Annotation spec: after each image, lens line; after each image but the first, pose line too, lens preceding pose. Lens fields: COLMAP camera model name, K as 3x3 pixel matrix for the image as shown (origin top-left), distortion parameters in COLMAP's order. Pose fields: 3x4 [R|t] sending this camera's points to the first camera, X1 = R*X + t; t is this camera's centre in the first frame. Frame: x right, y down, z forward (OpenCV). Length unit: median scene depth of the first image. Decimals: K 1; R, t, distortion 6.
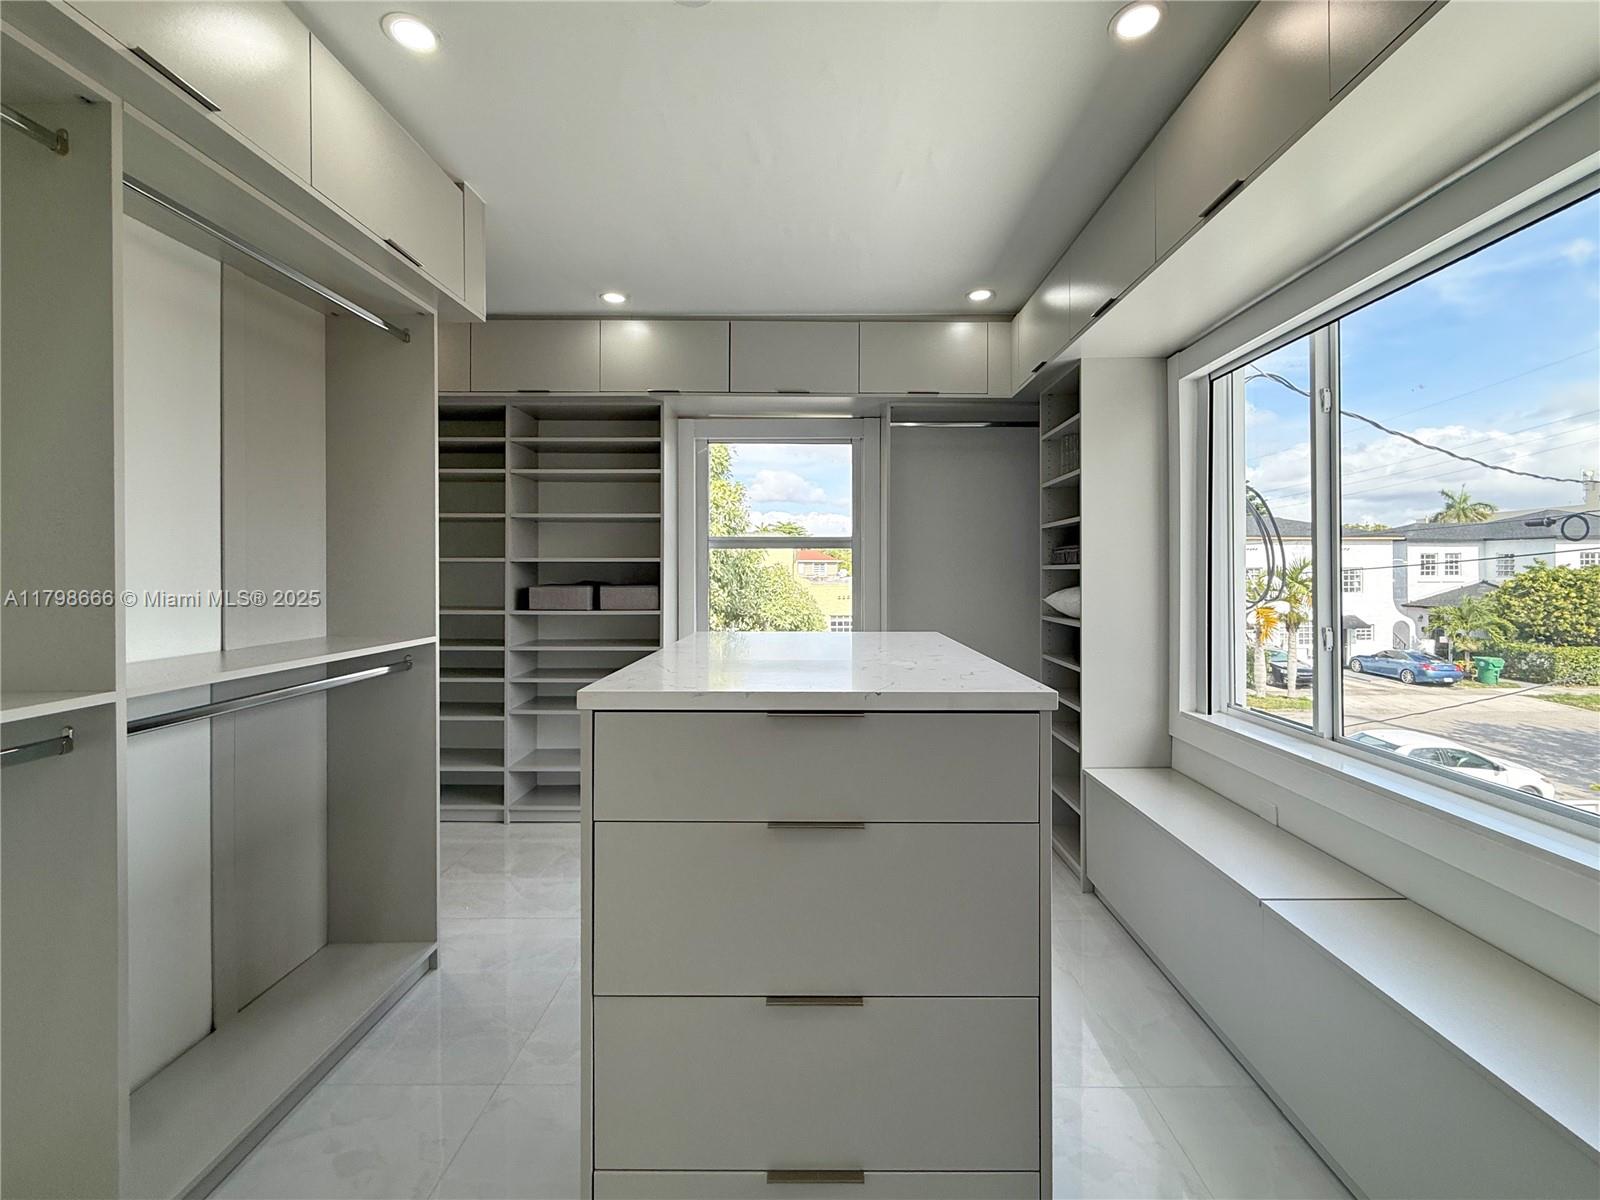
lens RADIAL K [[662.0, 0, 849.2], [0, 662.0, 570.8], [0, 0, 1]] dist [-0.005144, 0.000910]
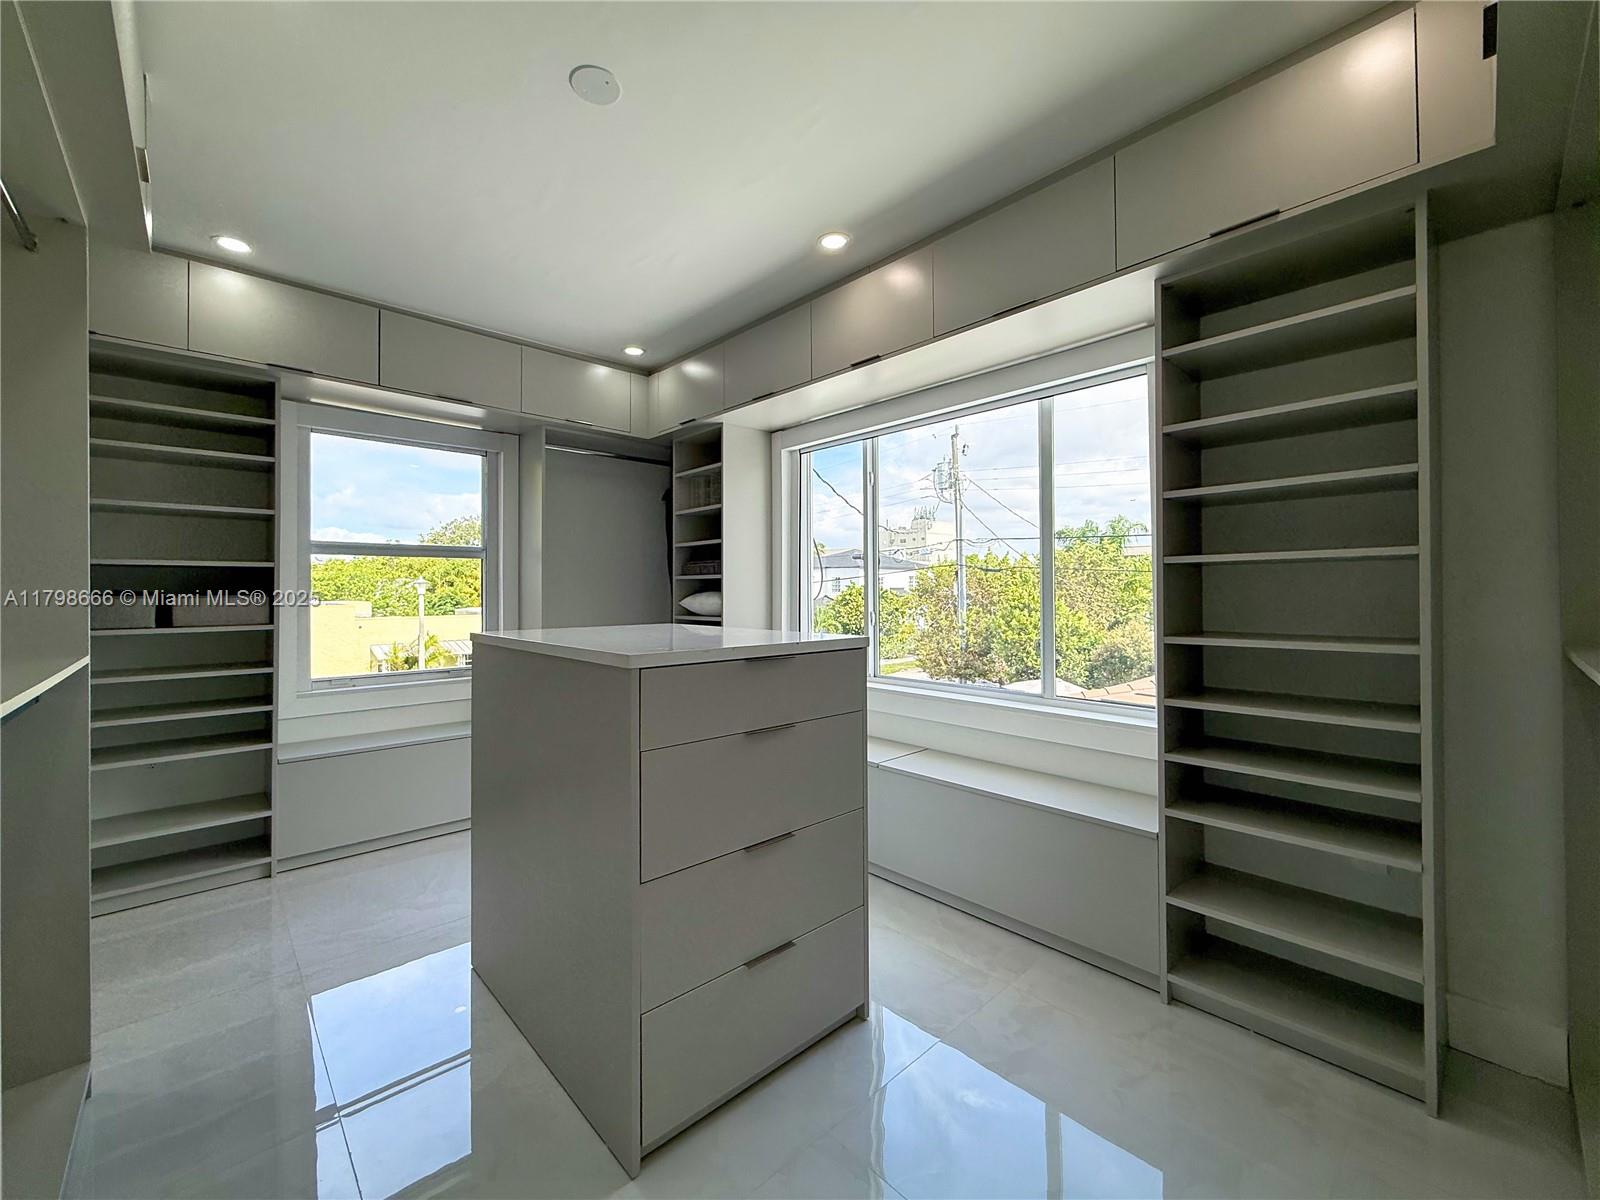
lens RADIAL K [[662.0, 0, 792.8], [0, 662.0, 589.4], [0, 0, 1]] dist [-0.005144, 0.000910]
pose [[0.727083, -0.002563, 0.686545, -0.407668], [0.006241, 0.999976, -0.002876, 0.021542], [-0.686521, 0.006376, 0.727082, -0.068421]]
